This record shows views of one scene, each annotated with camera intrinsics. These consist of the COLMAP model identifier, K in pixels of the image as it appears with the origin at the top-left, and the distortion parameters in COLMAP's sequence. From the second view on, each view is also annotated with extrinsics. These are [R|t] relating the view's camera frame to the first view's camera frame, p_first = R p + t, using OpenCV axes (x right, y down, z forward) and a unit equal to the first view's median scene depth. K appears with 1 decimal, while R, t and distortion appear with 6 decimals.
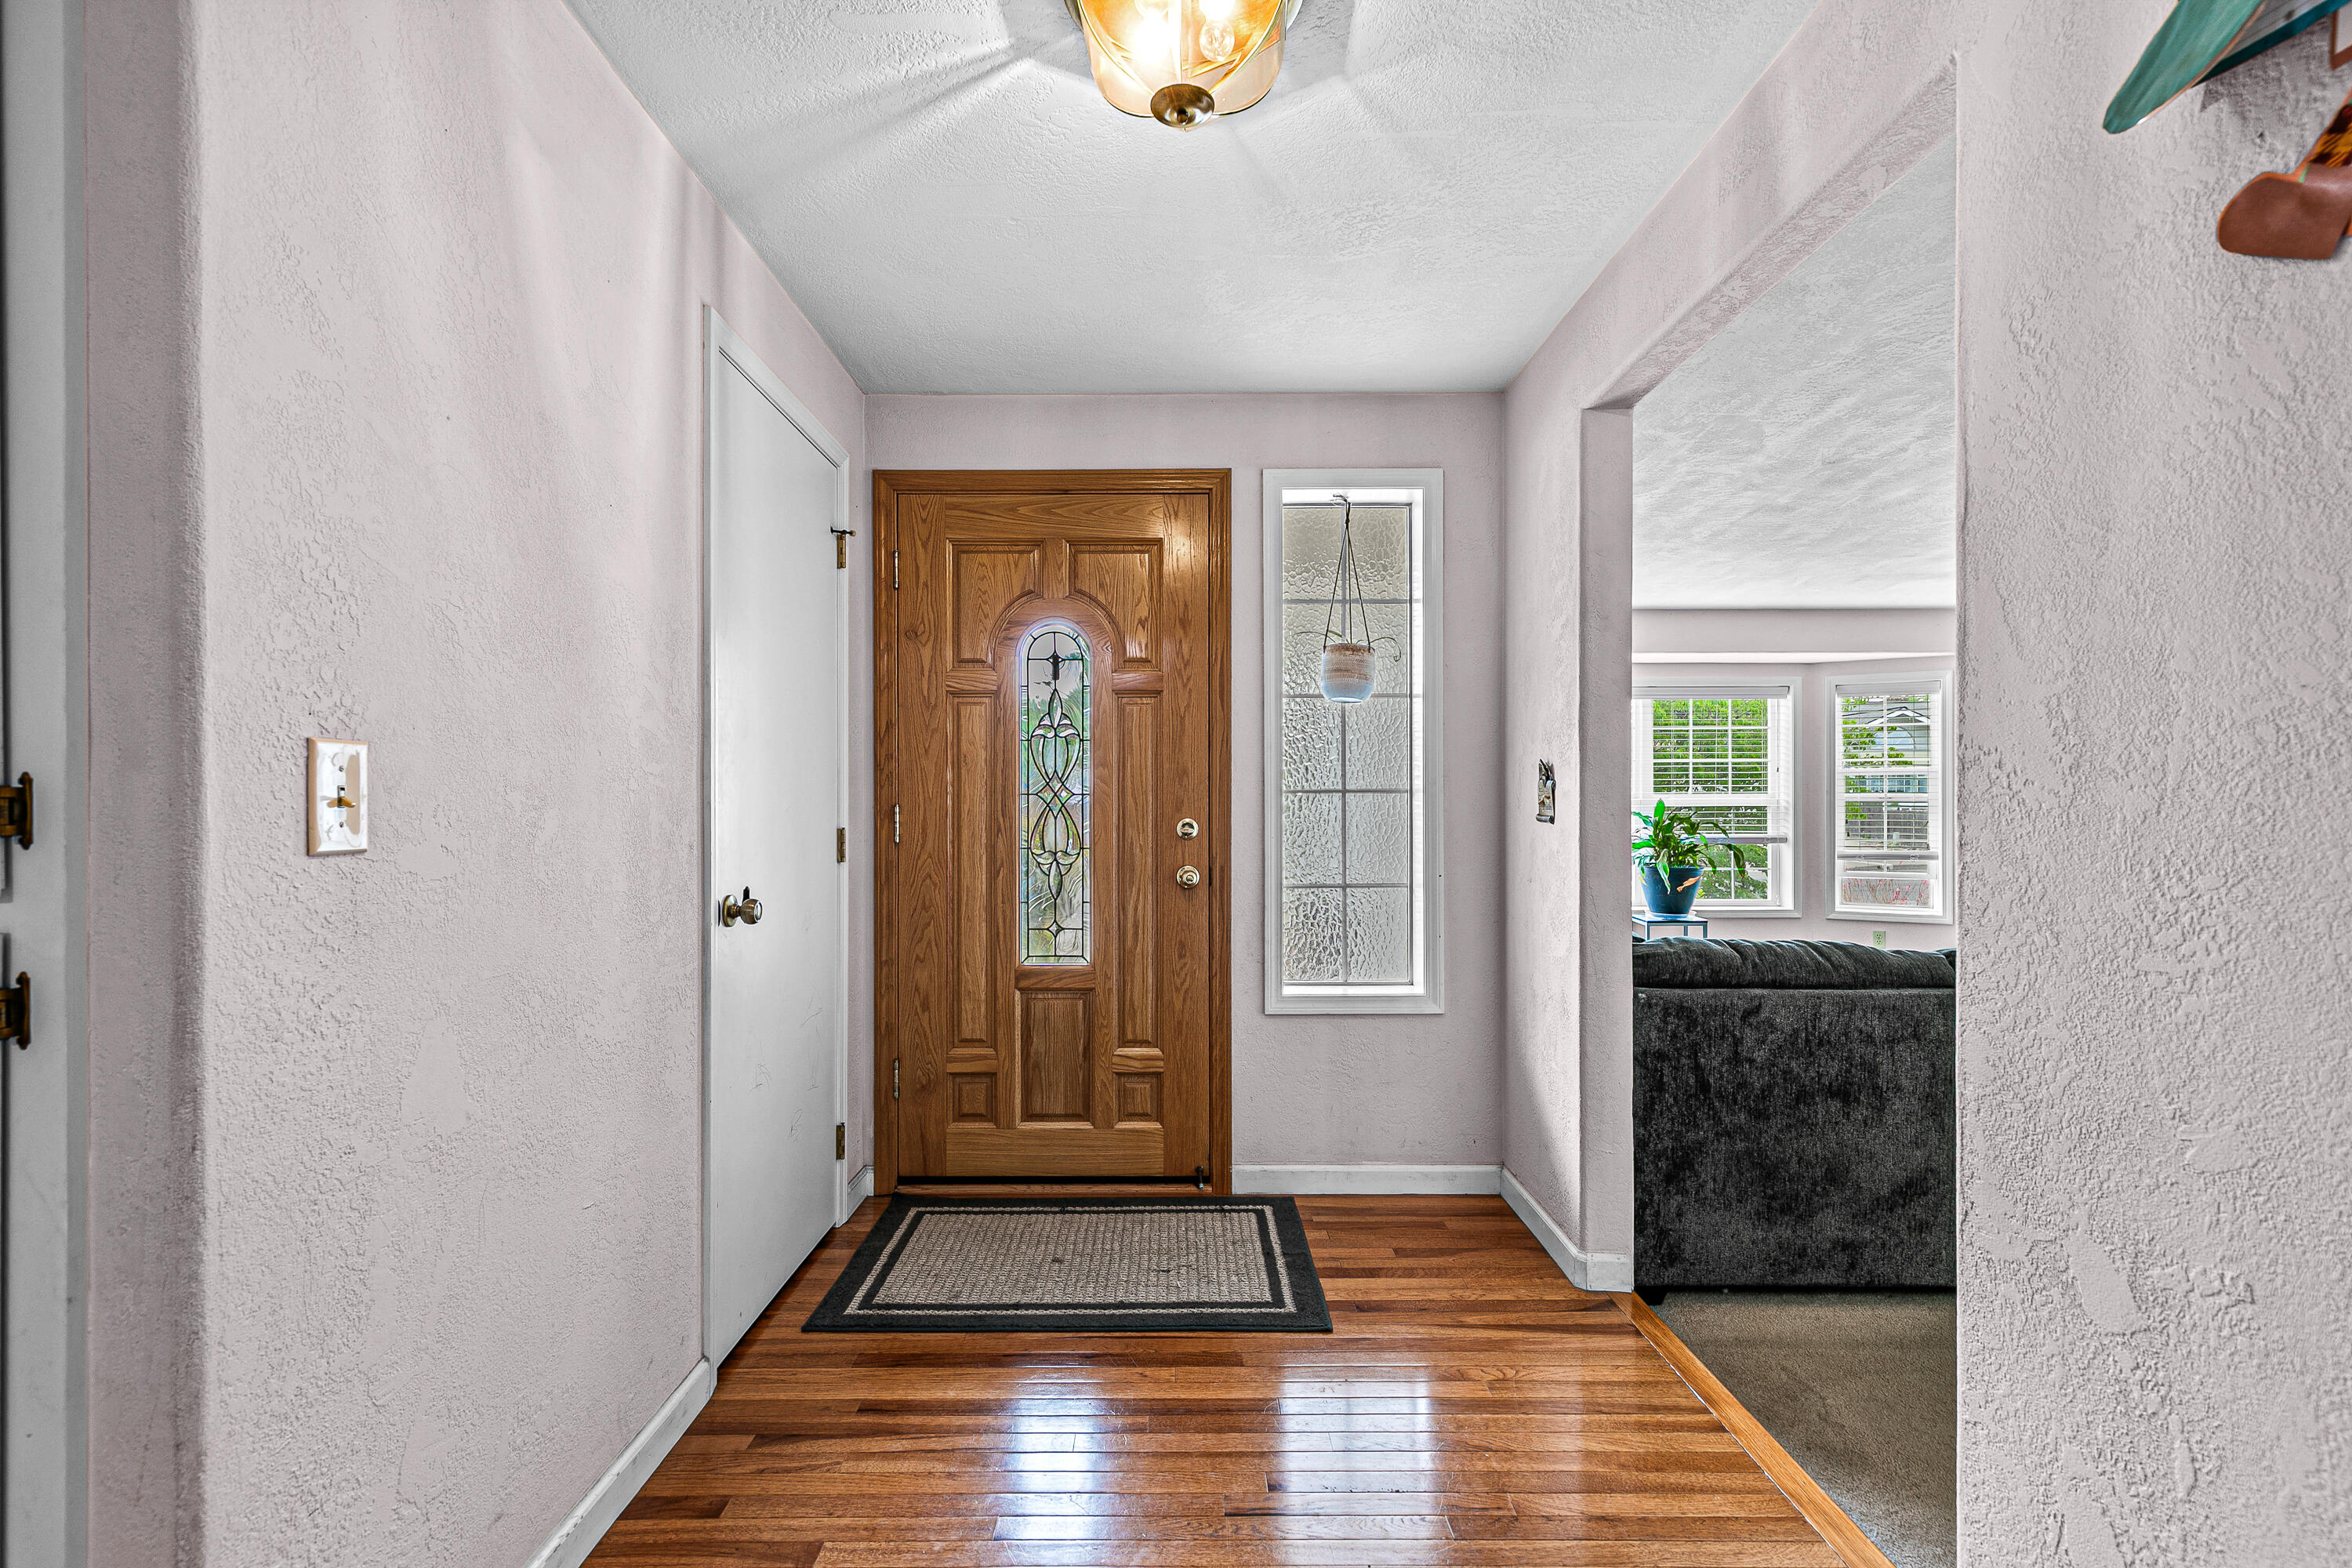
lens RADIAL K [[1072.4, 0, 1174.2], [0, 1072.4, 799.6], [0, 0, 1]] dist [0.008120, -0.000828]
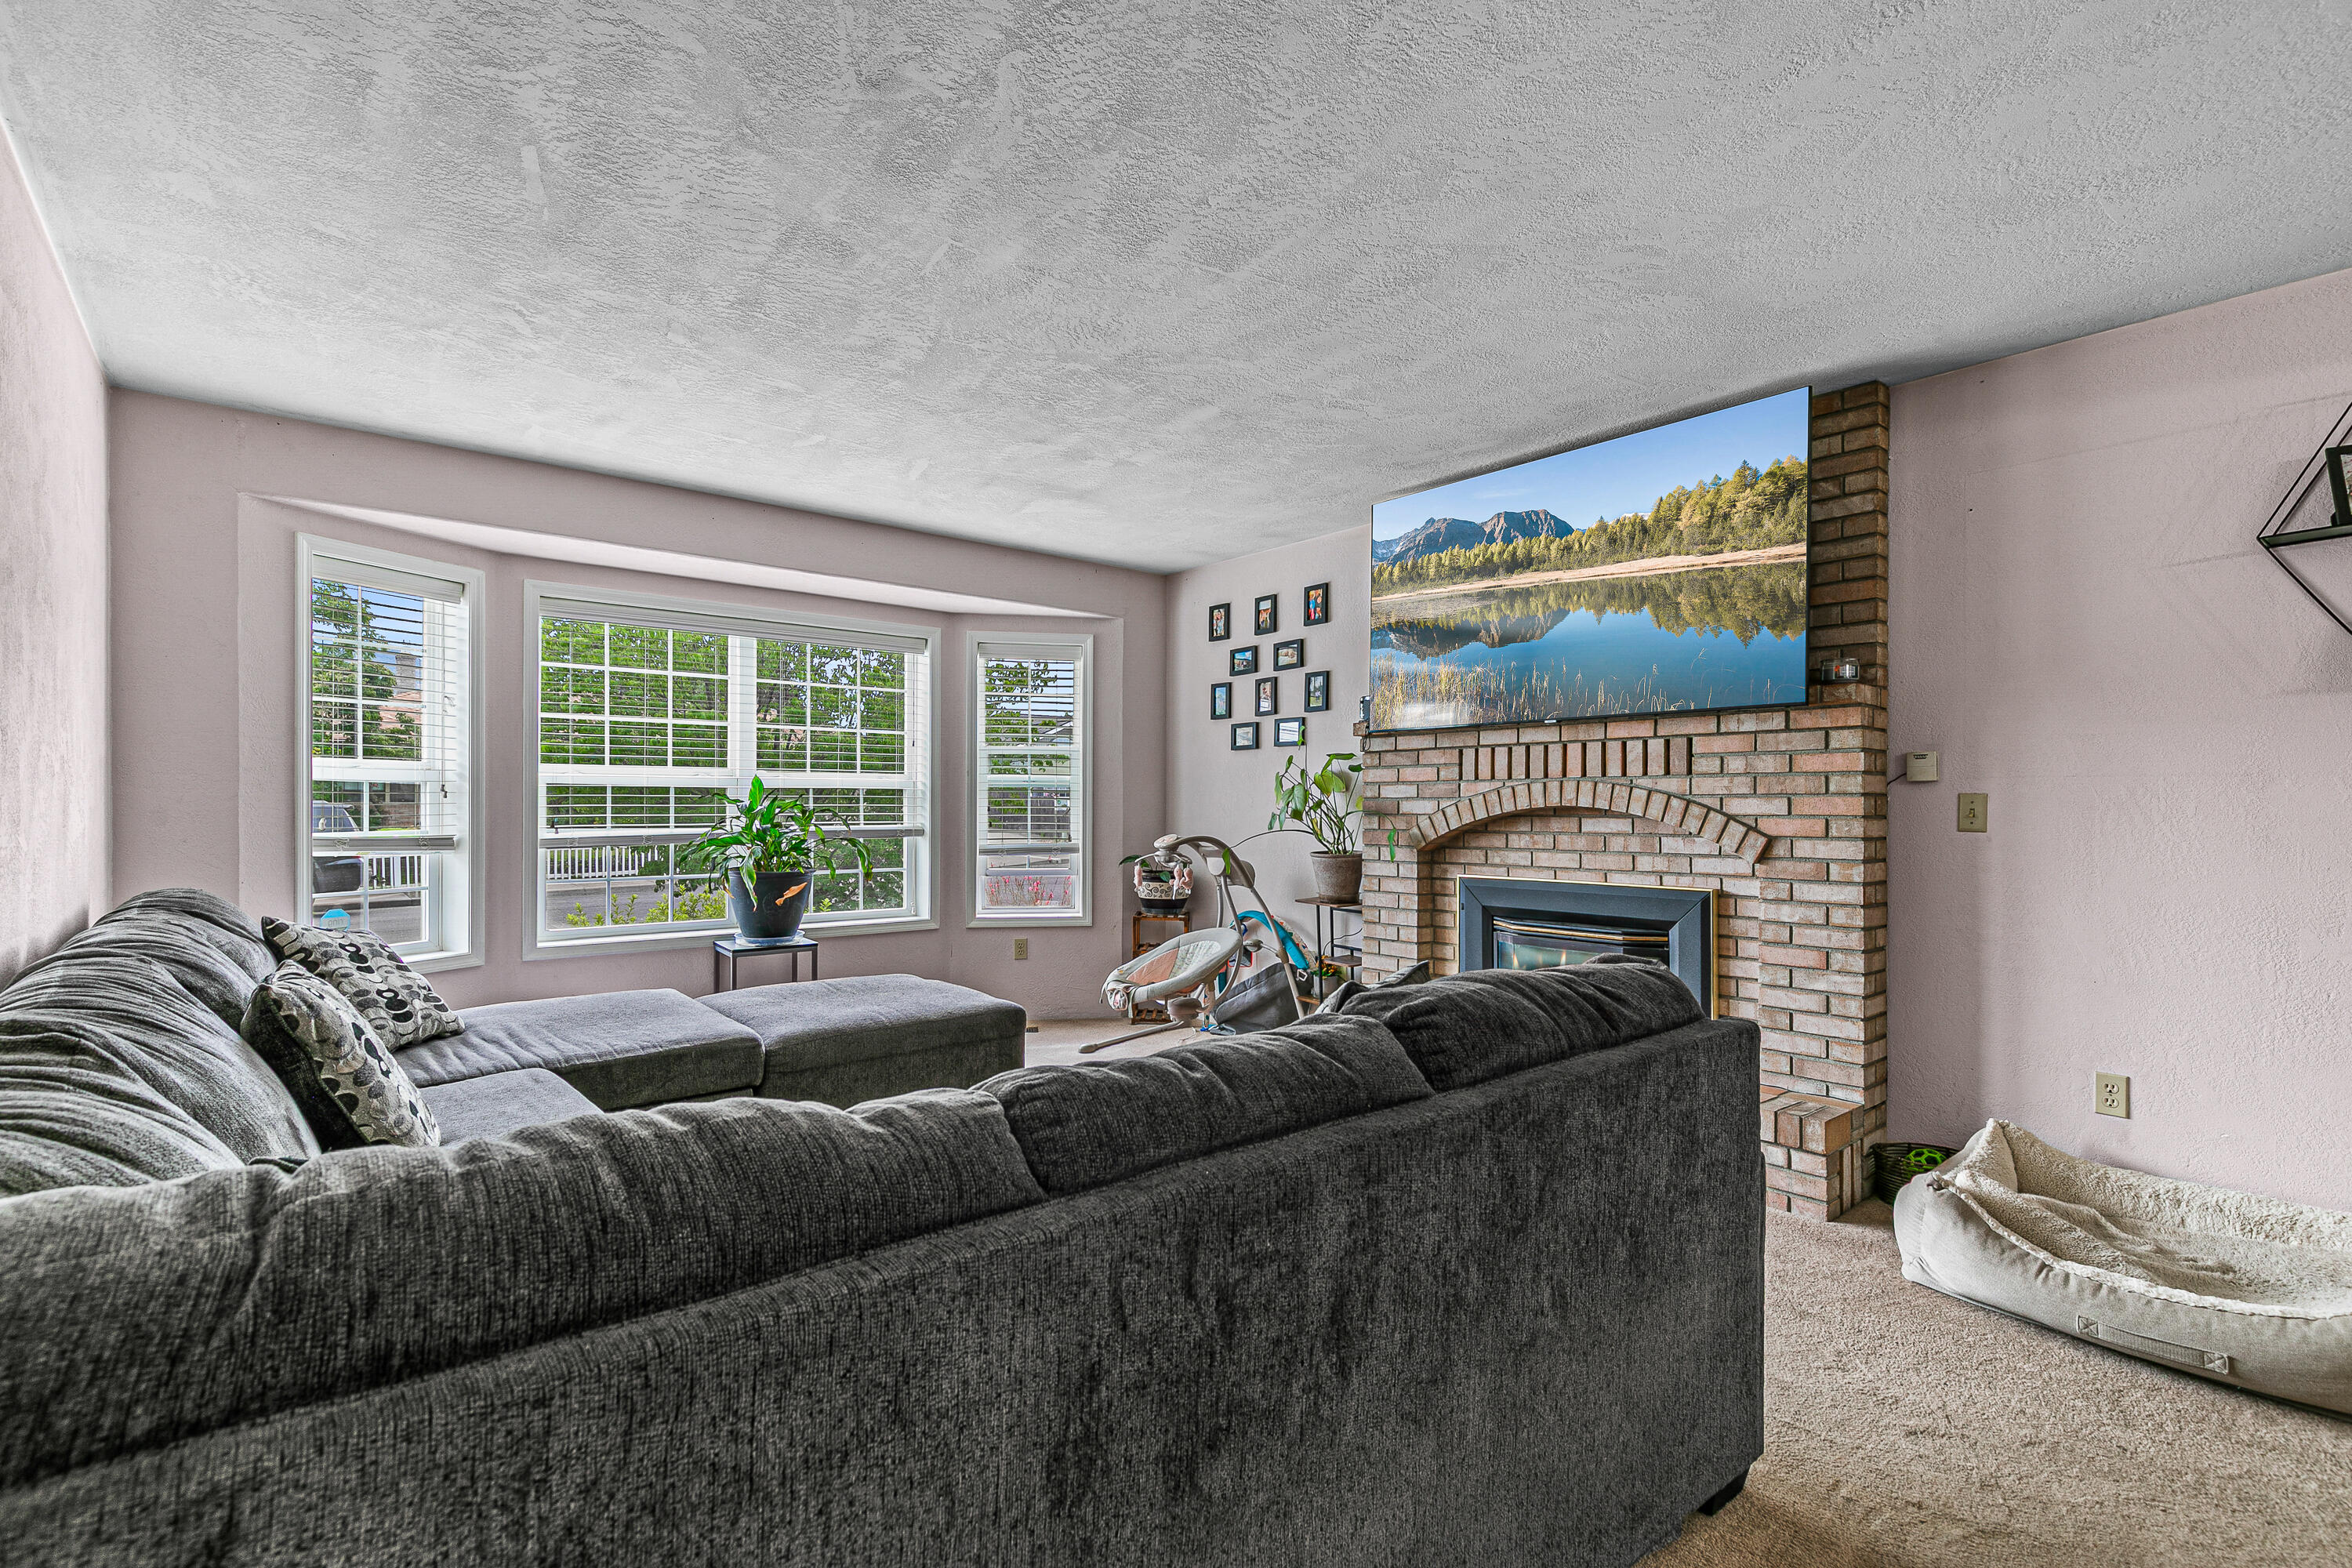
lens RADIAL K [[1080.9, 0, 1174.0], [0, 1080.9, 782.3], [0, 0, 1]] dist [0.006488, -0.000665]
pose [[0.772321, 0.017882, 0.634980, 0.204195], [-0.006183, 0.999768, -0.020633, 0.016112], [-0.635202, 0.012009, 0.772253, 0.263002]]
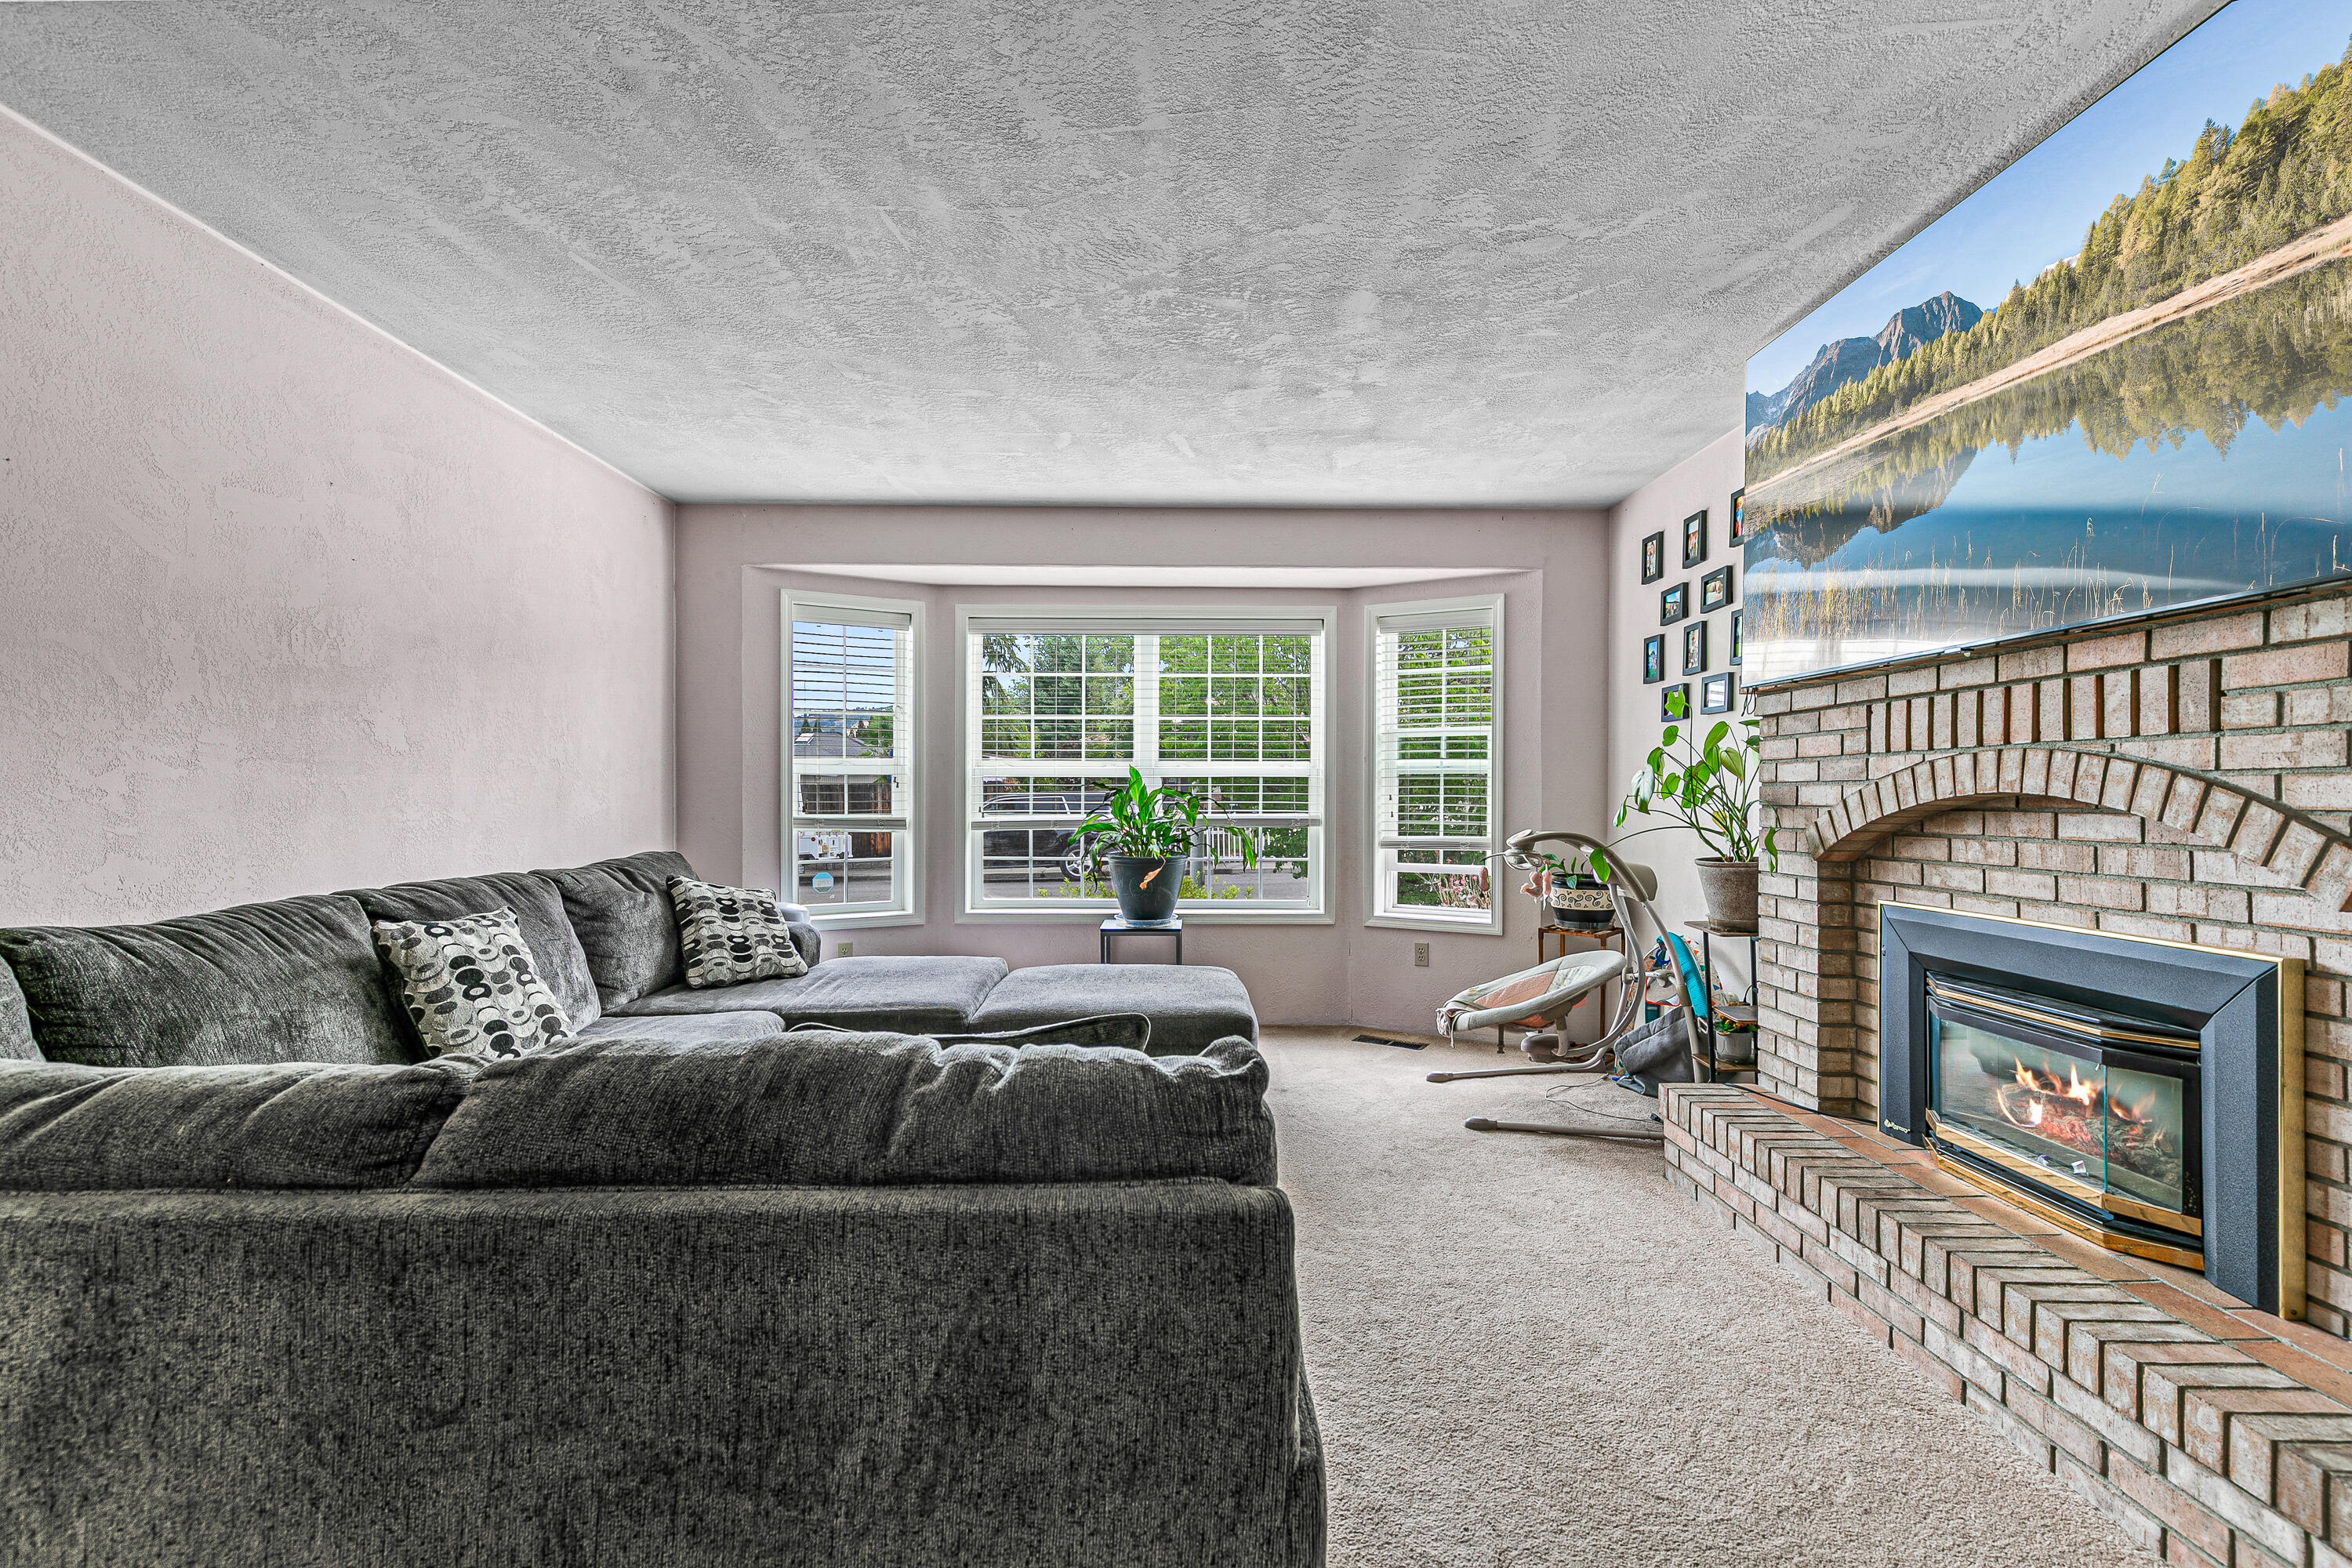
lens RADIAL K [[1072.4, 0, 1185.8], [0, 1072.4, 776.8], [0, 0, 1]] dist [0.008120, -0.000828]
pose [[0.999980, 0.004610, 0.004351, 0.473389], [-0.004554, 0.999907, -0.012878, 0.015984], [-0.004410, 0.012858, 0.999908, 0.242592]]
